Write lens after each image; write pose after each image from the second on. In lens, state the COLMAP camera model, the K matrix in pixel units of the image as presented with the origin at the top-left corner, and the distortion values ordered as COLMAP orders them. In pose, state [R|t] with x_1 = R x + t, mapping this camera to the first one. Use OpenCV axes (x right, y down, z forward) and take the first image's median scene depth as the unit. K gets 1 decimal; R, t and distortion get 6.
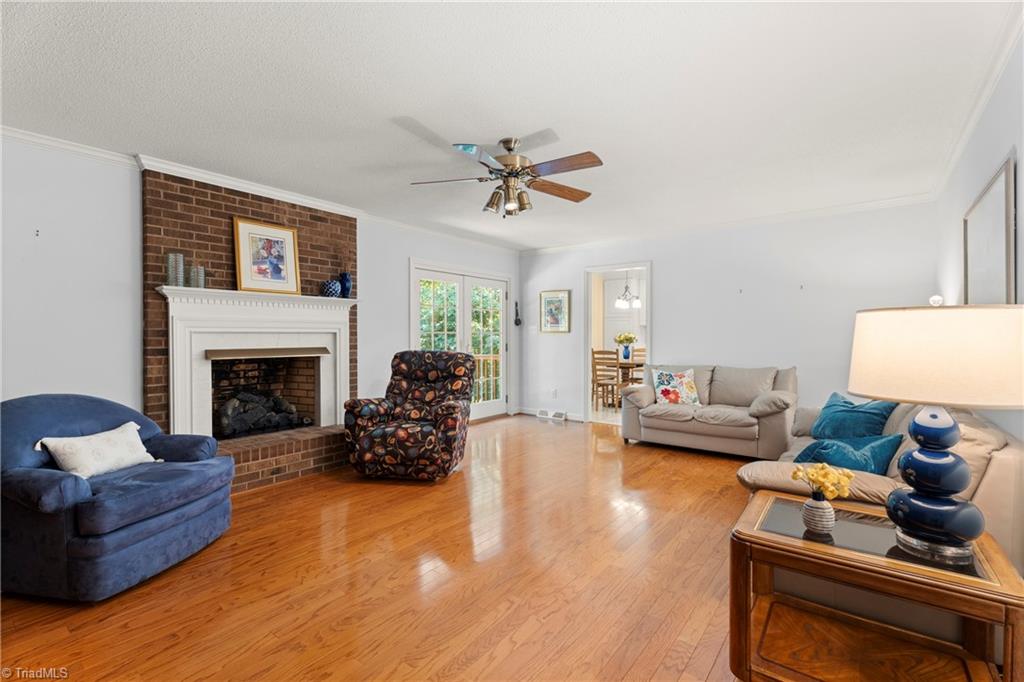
lens RADIAL K [[456.5, 0, 515.4], [0, 456.5, 337.0], [0, 0, 1]] dist [0.001855, -0.000849]
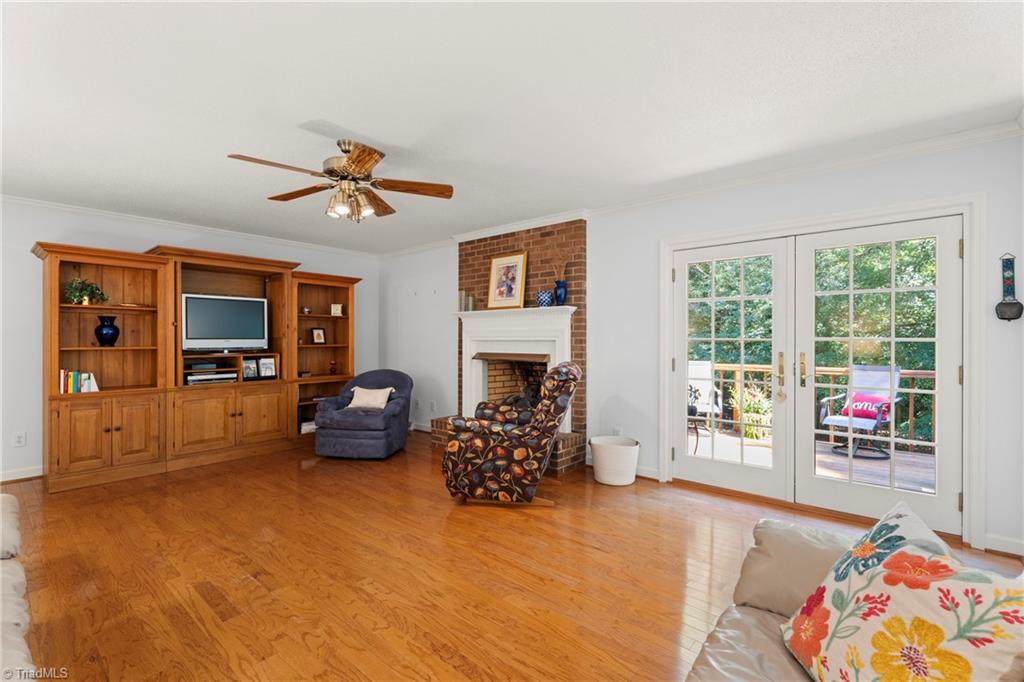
lens RADIAL K [[456.5, 0, 514.9], [0, 456.5, 340.4], [0, 0, 1]] dist [0.001855, -0.000849]
pose [[-0.053505, 0.002354, -0.998565, 0.691289], [-0.006177, 0.999977, 0.002689, -0.013113], [0.998548, 0.006312, -0.053489, 1.056744]]
